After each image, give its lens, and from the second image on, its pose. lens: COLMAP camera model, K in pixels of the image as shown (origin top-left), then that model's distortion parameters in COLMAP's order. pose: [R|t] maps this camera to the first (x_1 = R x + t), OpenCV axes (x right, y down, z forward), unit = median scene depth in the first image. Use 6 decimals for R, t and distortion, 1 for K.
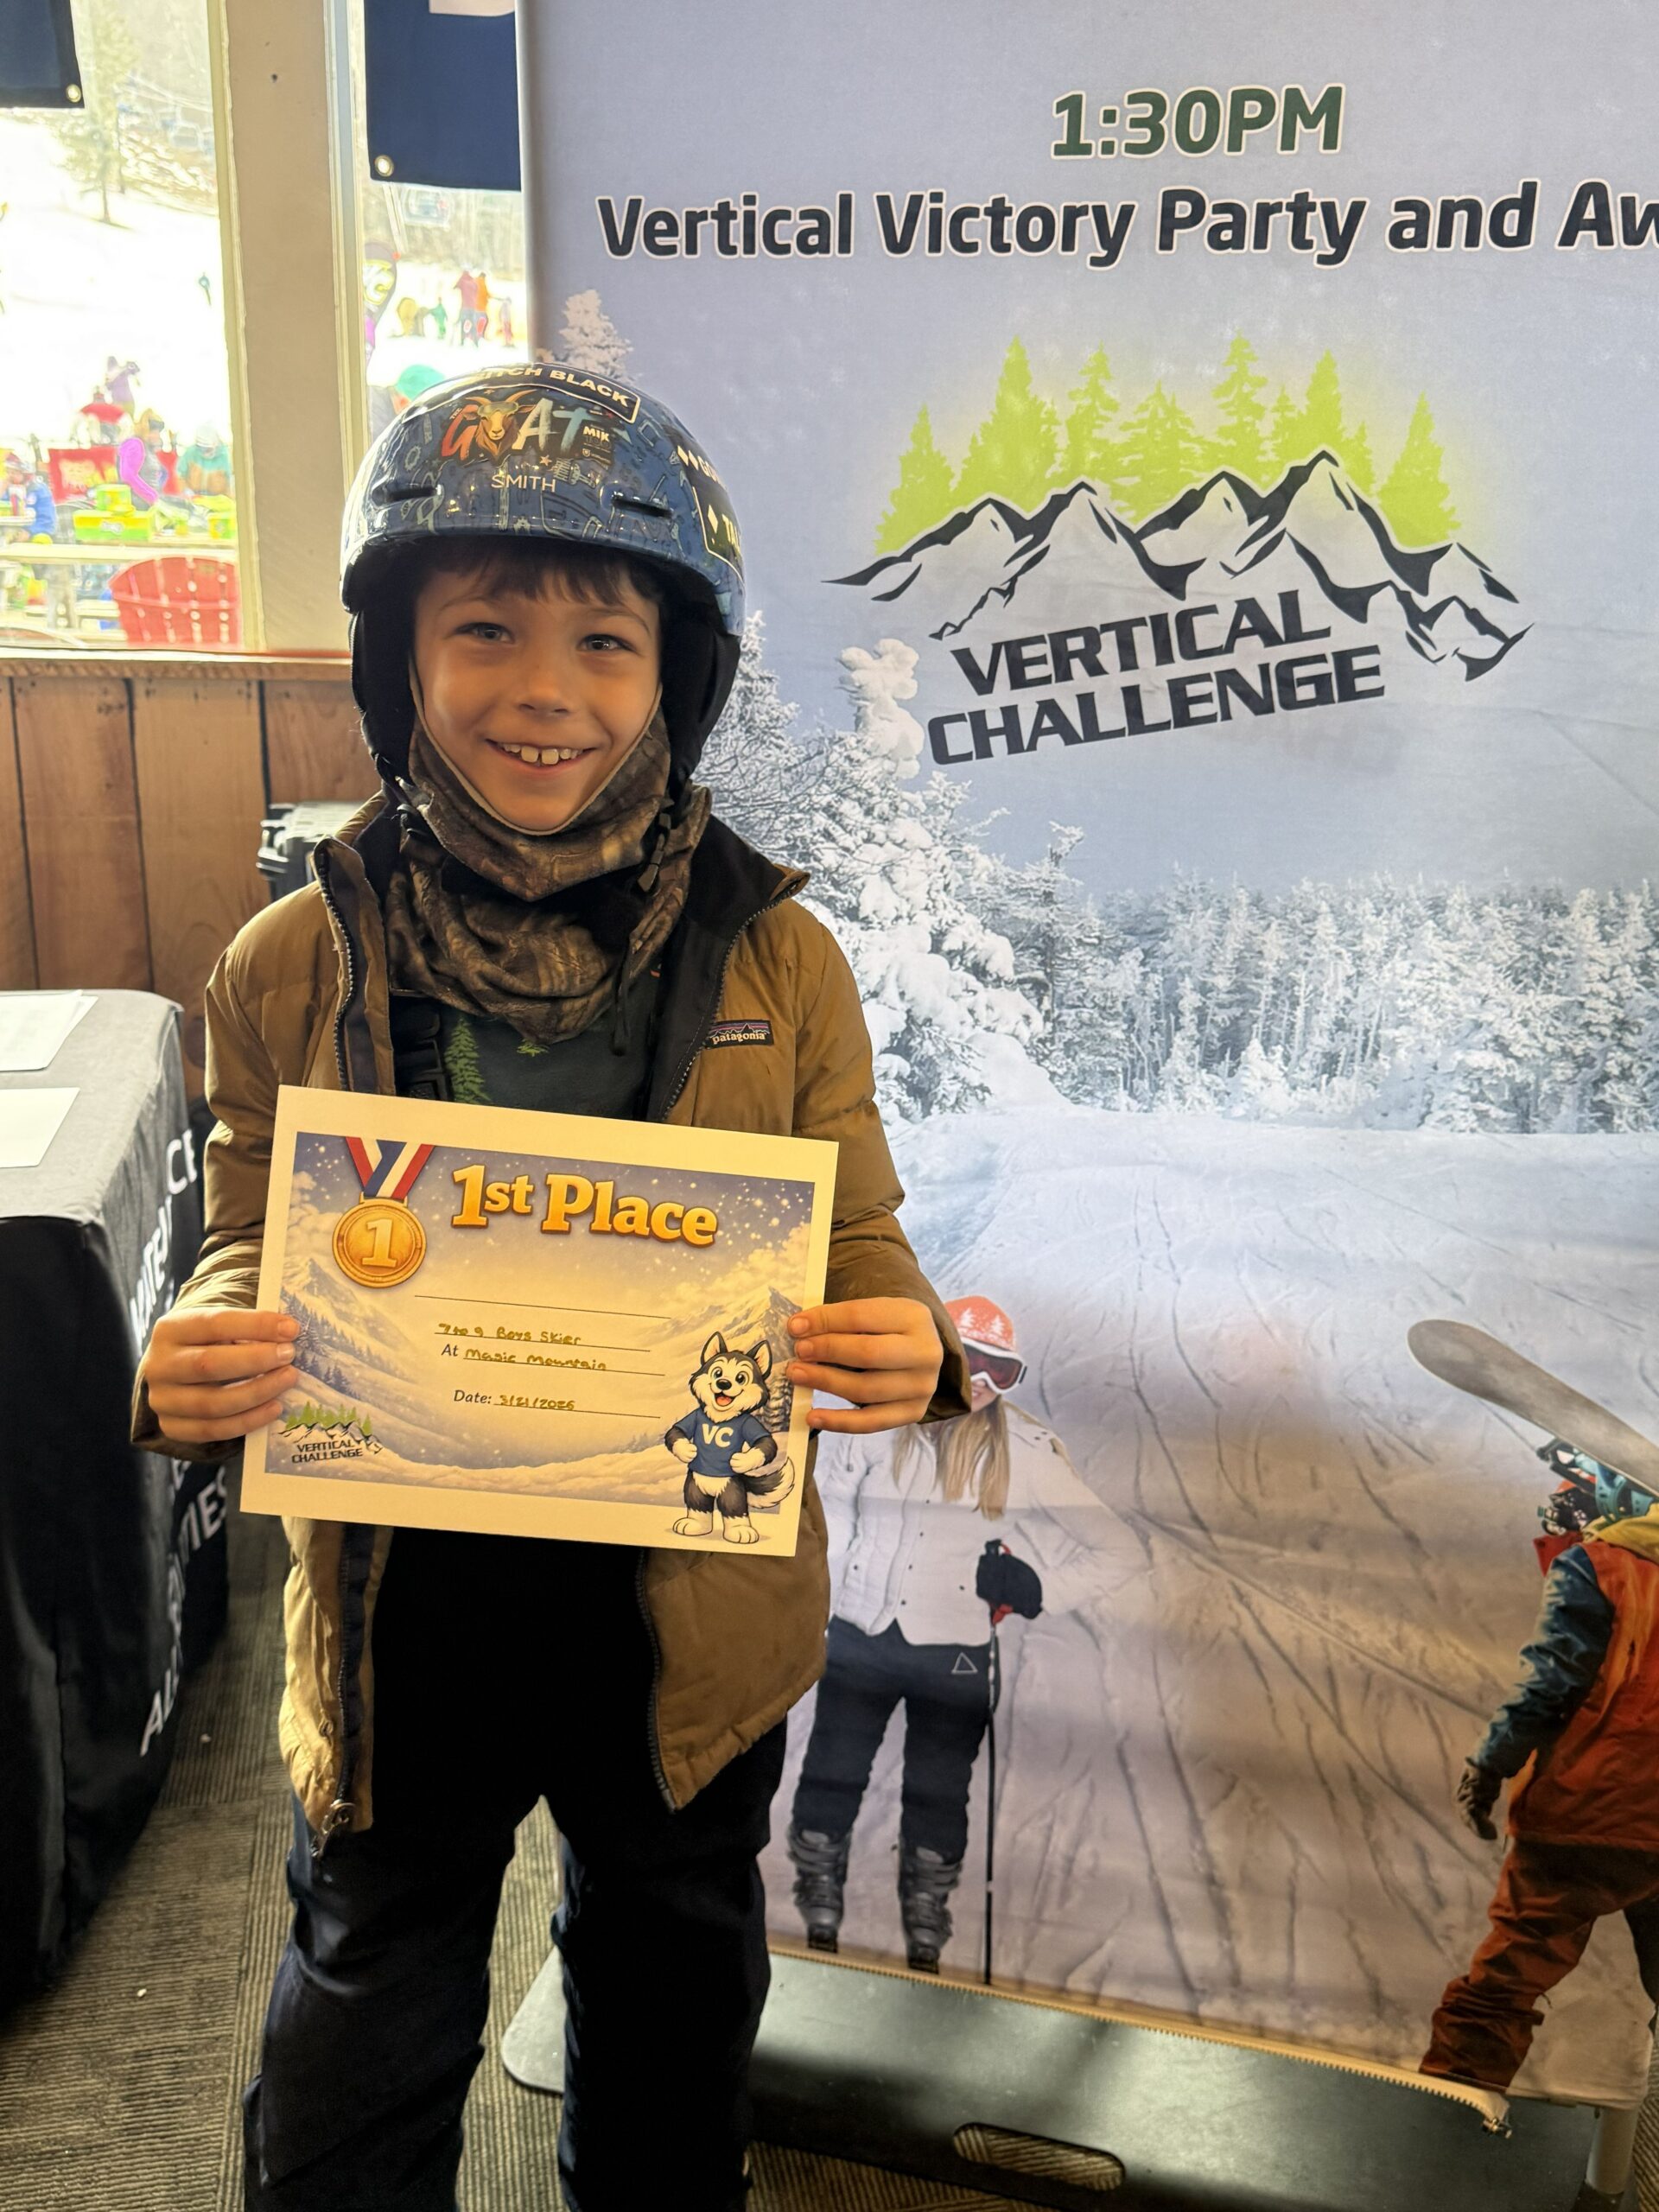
lens RADIAL K [[1987.4, 0, 823.6], [0, 1987.4, 1114.5], [0, 0, 1]] dist [0.095703, -0.189198]
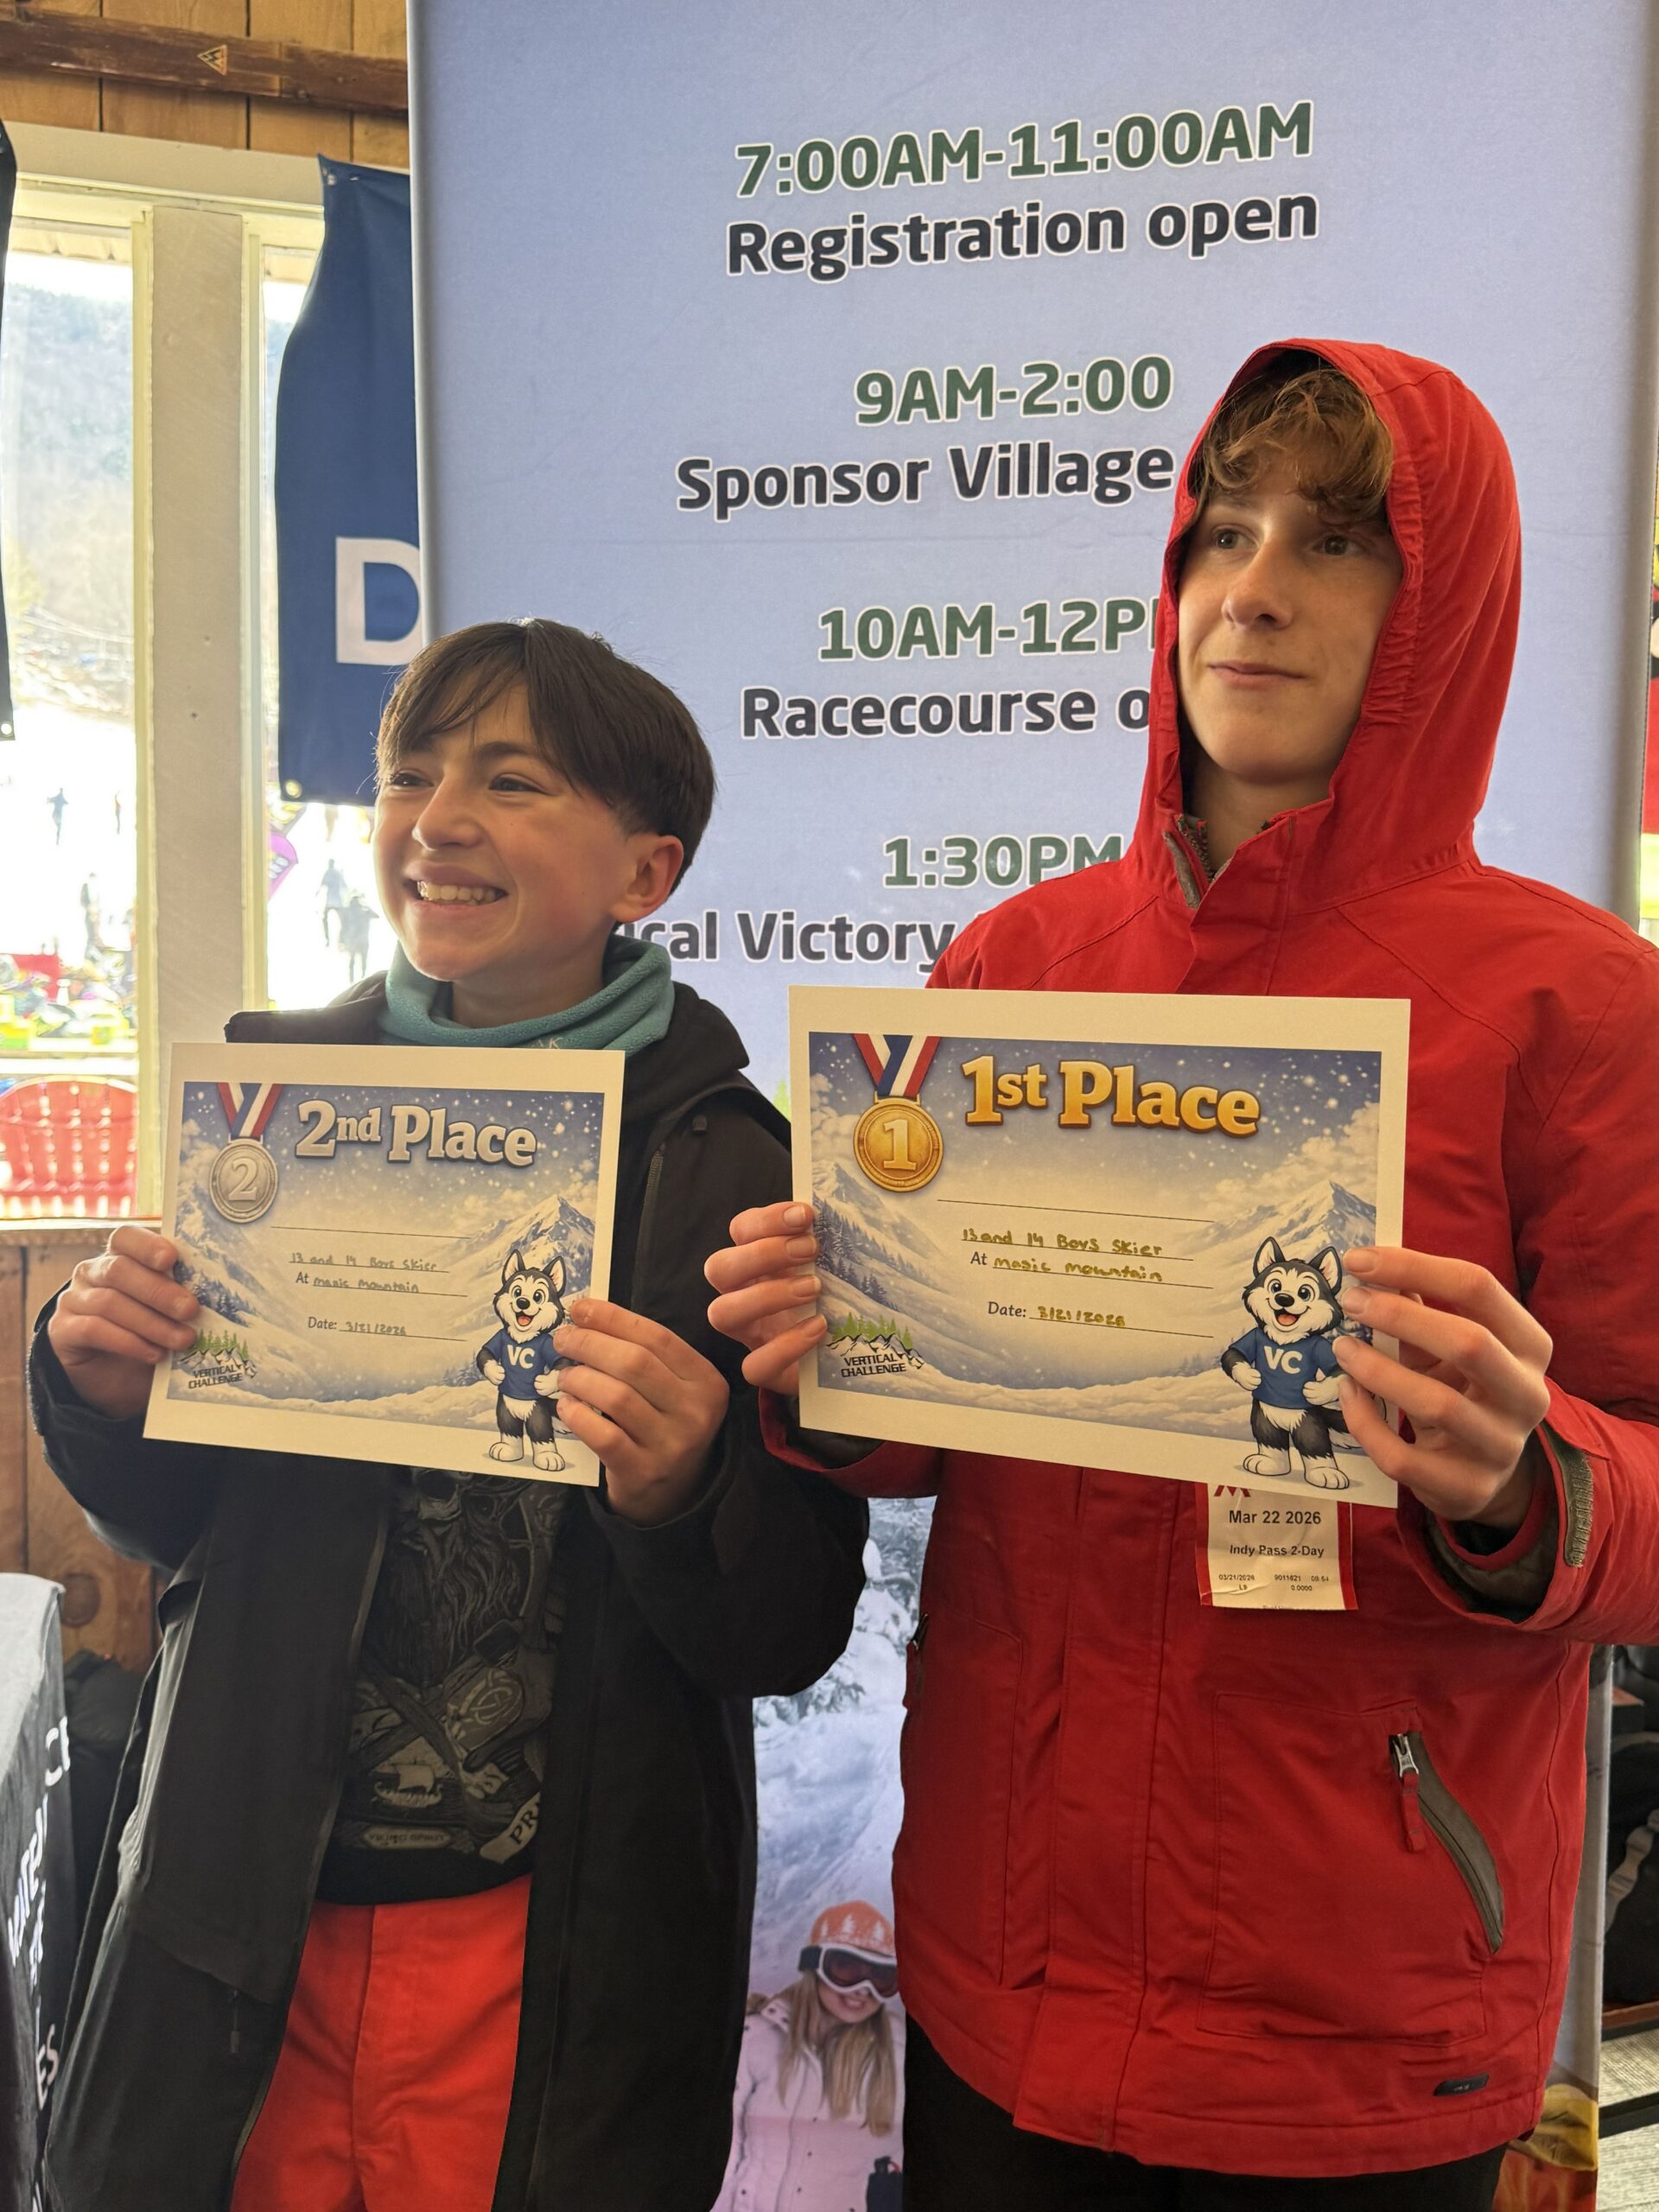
lens RADIAL K [[1987.4, 0, 818.7], [0, 1987.4, 1111.9], [0, 0, 1]] dist [0.095703, -0.189198]
pose [[0.997898, -0.015580, 0.062905, -0.000906], [0.029623, 0.972990, -0.228939, -0.069959], [-0.057639, 0.230322, 0.971406, -0.095837]]
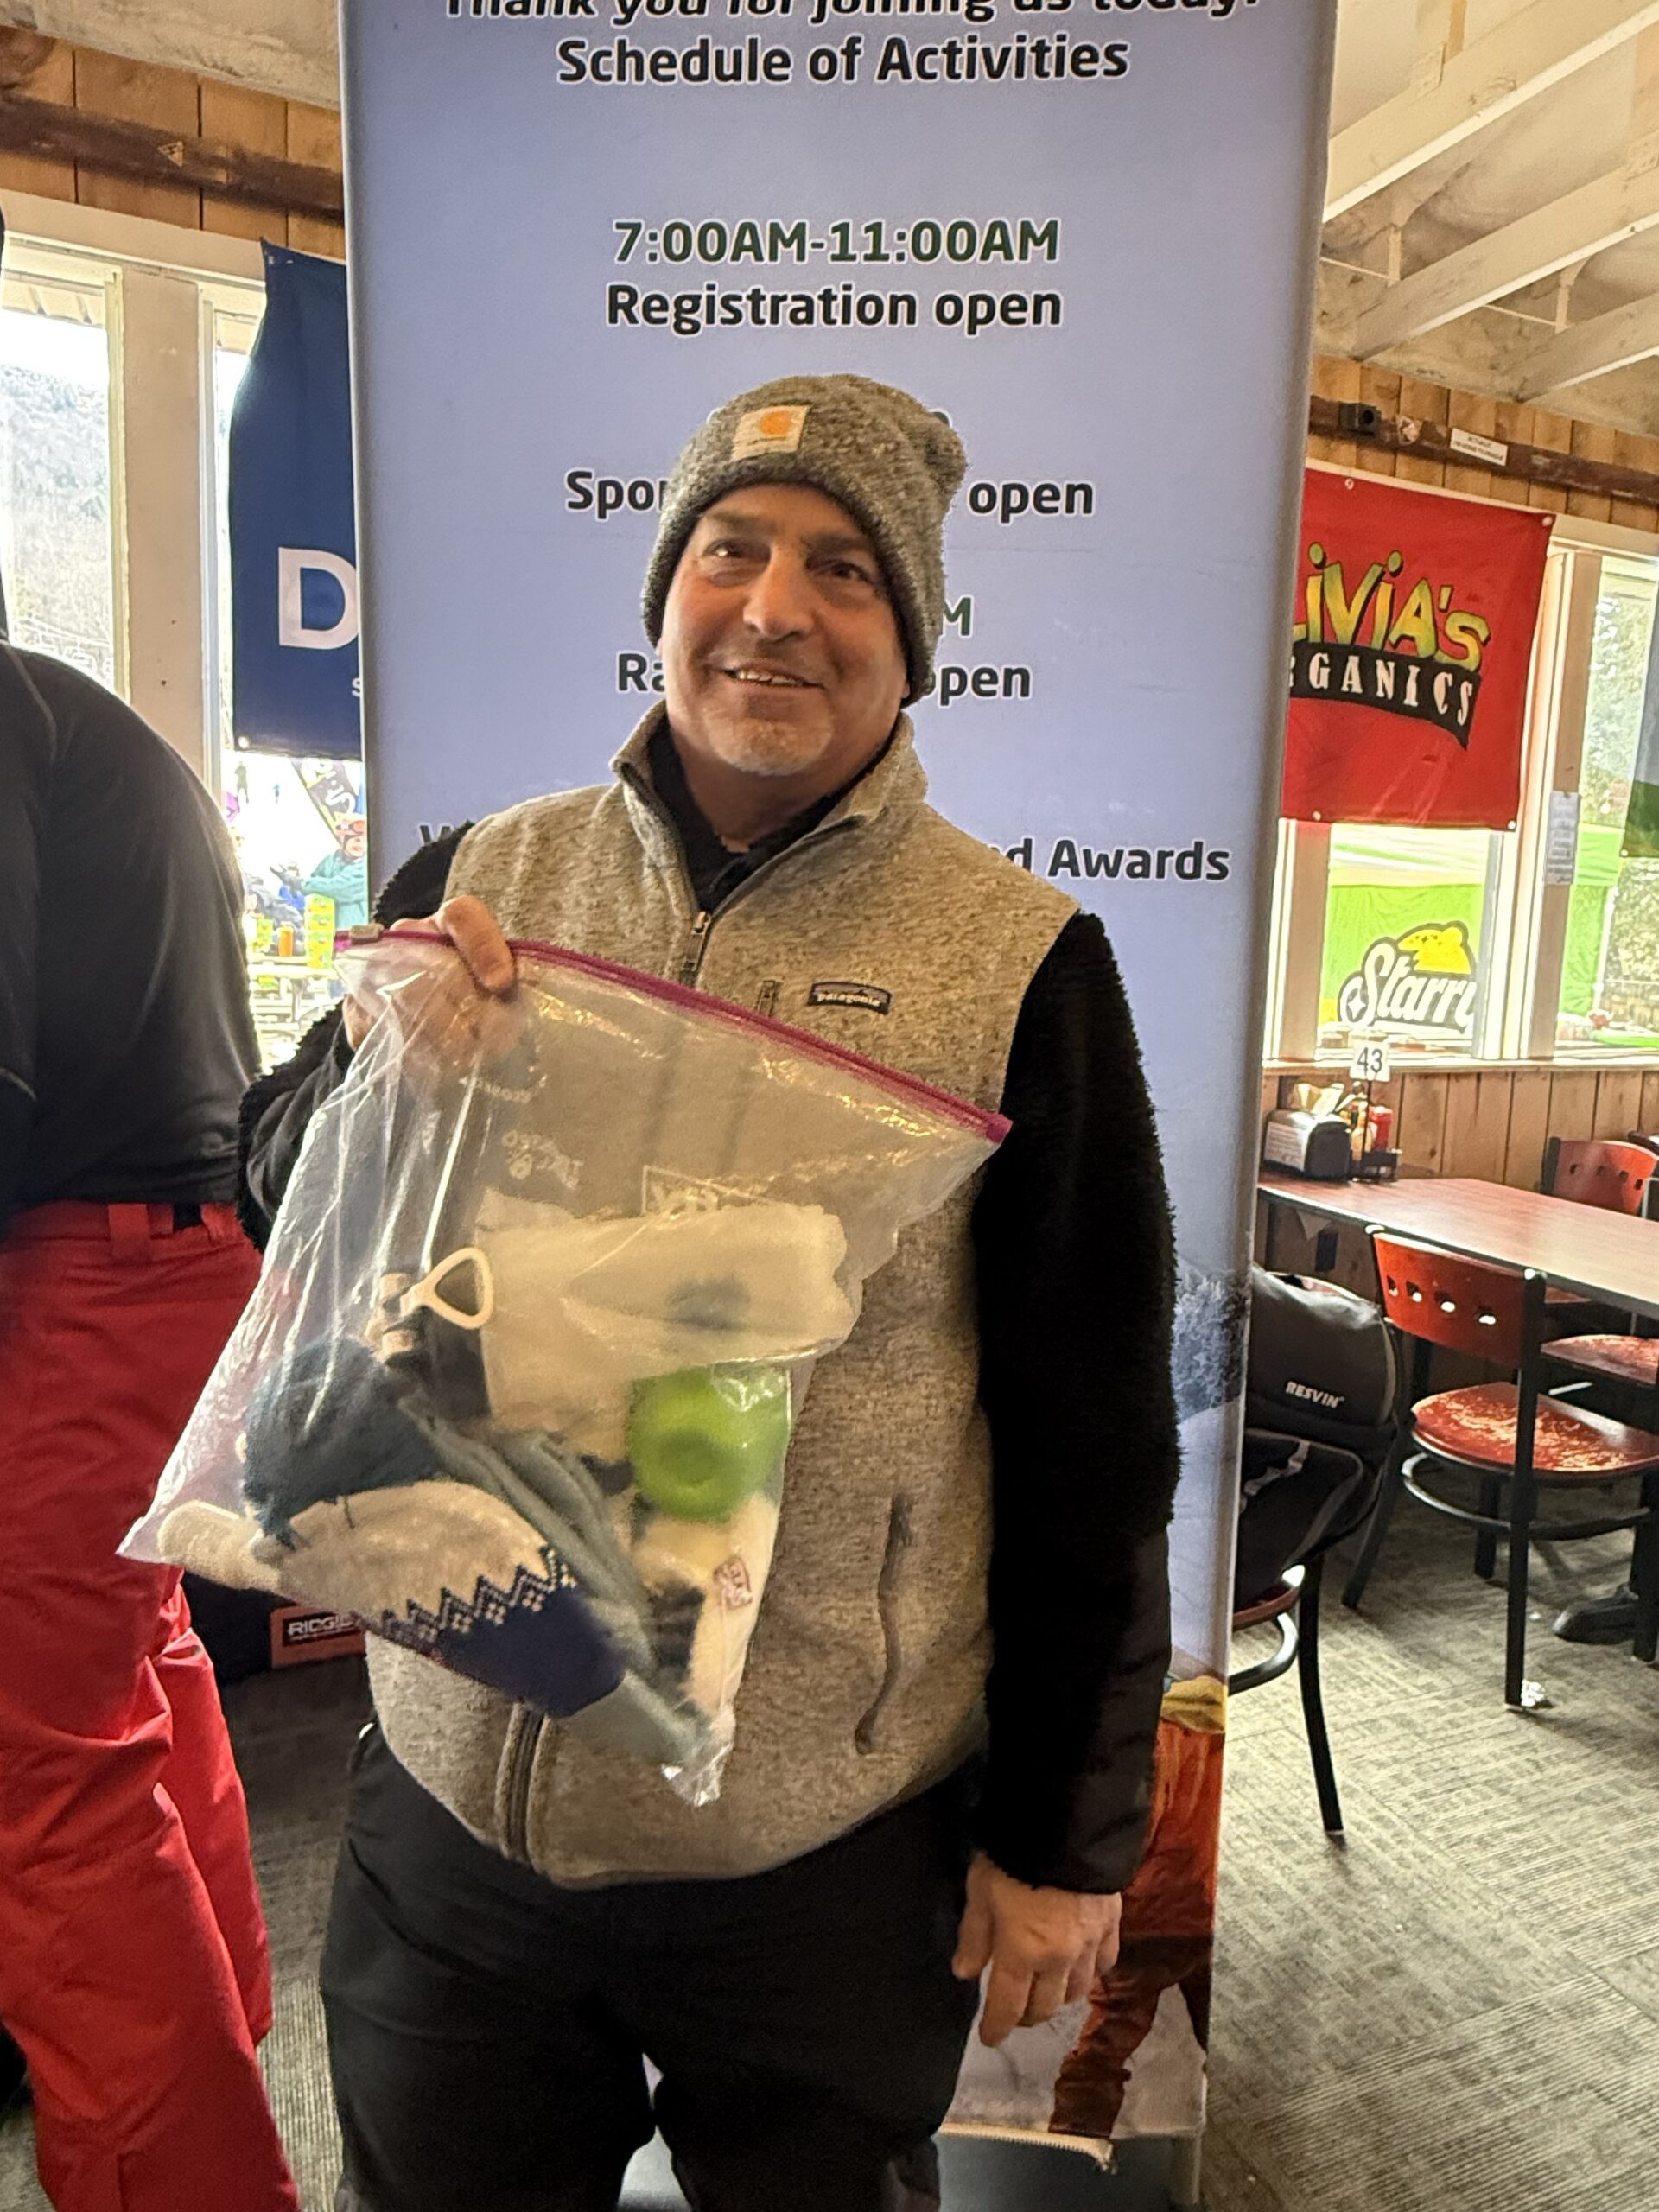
lens RADIAL K [[1406.6, 0, 841.6], [0, 1406.6, 1084.0], [0, 0, 1]] dist [-0.002568, 0.002761]
pose [[0.978136, -0.019250, 0.207074, -0.025882], [0.055468, 0.983786, -0.170553, -0.073602], [-0.200433, 0.178310, 0.963344, -0.015195]]
